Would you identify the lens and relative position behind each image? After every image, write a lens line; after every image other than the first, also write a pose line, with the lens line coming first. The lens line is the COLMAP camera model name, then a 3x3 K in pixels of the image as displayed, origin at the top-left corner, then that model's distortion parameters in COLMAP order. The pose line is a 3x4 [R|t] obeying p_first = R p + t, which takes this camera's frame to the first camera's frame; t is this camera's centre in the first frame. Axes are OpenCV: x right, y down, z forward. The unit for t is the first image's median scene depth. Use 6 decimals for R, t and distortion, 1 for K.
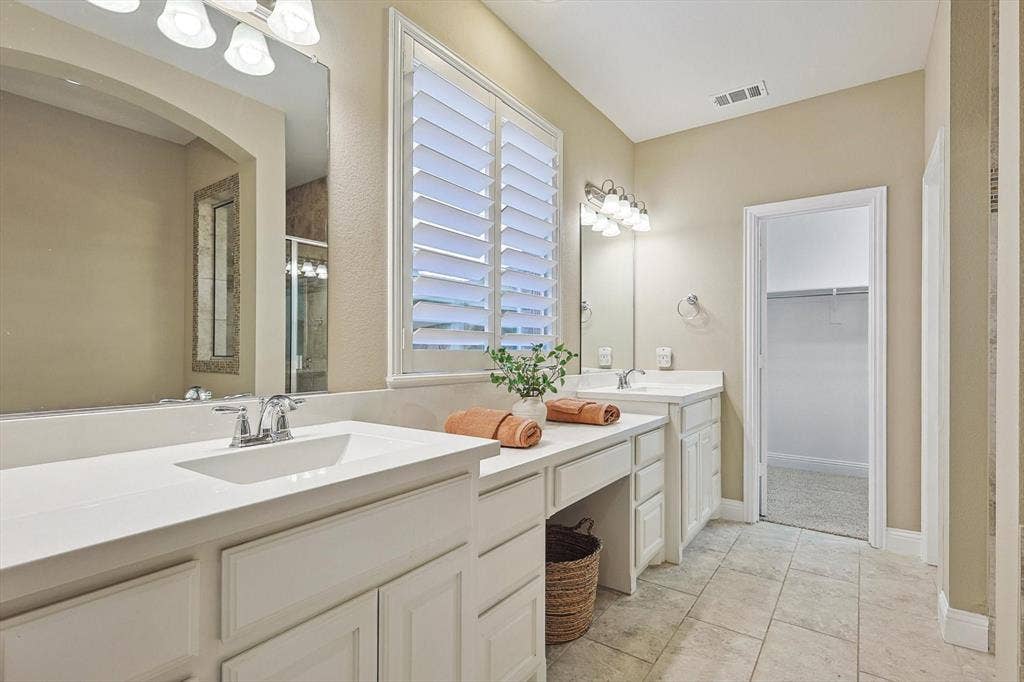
lens RADIAL K [[495.8, 0, 508.4], [0, 495.8, 346.3], [0, 0, 1]] dist [0.011536, -0.001817]
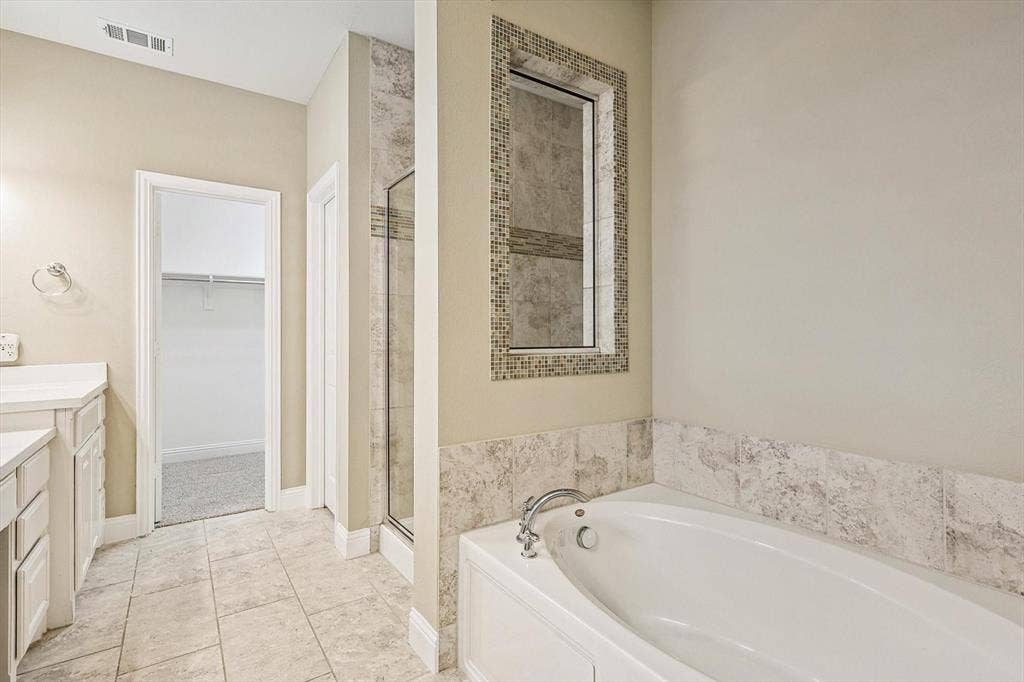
lens RADIAL K [[495.8, 0, 514.4], [0, 495.8, 331.6], [0, 0, 1]] dist [0.011536, -0.001817]
pose [[0.321396, 0.004135, 0.946936, -0.172365], [-0.001761, 0.999991, -0.003768, 0.001832], [-0.946943, -0.000457, 0.321401, 0.141138]]
